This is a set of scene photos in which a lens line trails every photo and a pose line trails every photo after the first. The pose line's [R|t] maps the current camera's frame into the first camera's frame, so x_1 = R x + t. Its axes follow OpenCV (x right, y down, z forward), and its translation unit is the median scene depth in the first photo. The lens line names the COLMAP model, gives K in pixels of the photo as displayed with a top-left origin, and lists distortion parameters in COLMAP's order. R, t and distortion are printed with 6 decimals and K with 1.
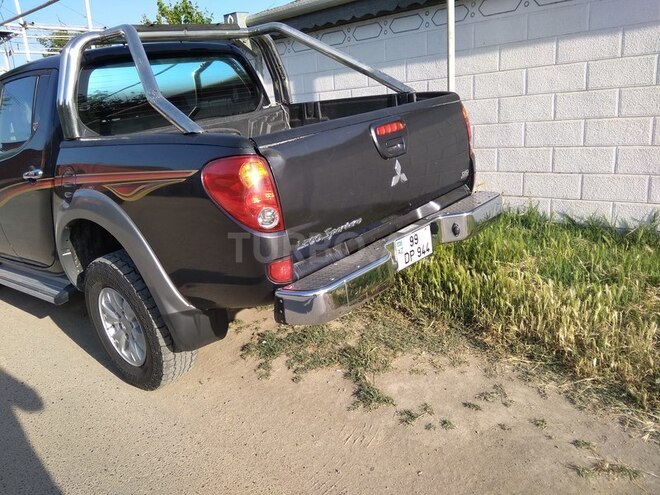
lens RADIAL K [[534.4, 0, 332.2], [0, 534.4, 247.2], [0, 0, 1]] dist [0.067308, -0.116999]
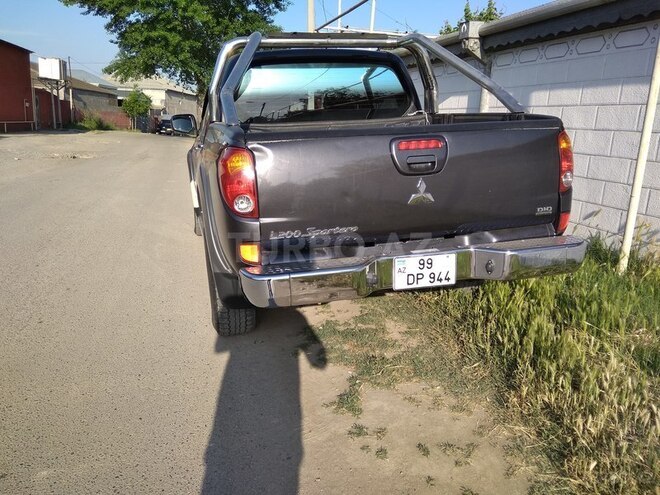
lens RADIAL K [[534.4, 0, 332.2], [0, 534.4, 247.2], [0, 0, 1]] dist [0.067308, -0.116999]
pose [[0.833446, 0.229000, -0.502918, 0.449646], [-0.232895, 0.970881, 0.056125, -0.052217], [0.501126, 0.070350, 0.862510, 0.081760]]
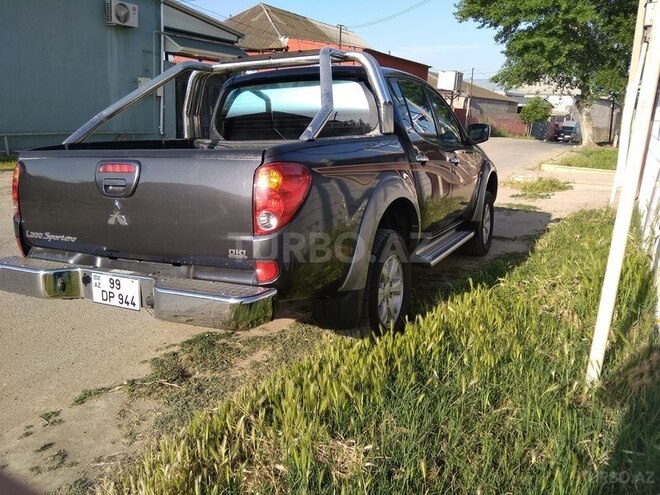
lens RADIAL K [[534.4, 0, 332.2], [0, 534.4, 247.2], [0, 0, 1]] dist [0.067308, -0.116999]
pose [[0.248479, 0.318909, -0.914634, 1.042711], [-0.289896, 0.925452, 0.243925, -0.396852], [0.924239, 0.204539, 0.322406, 0.954421]]
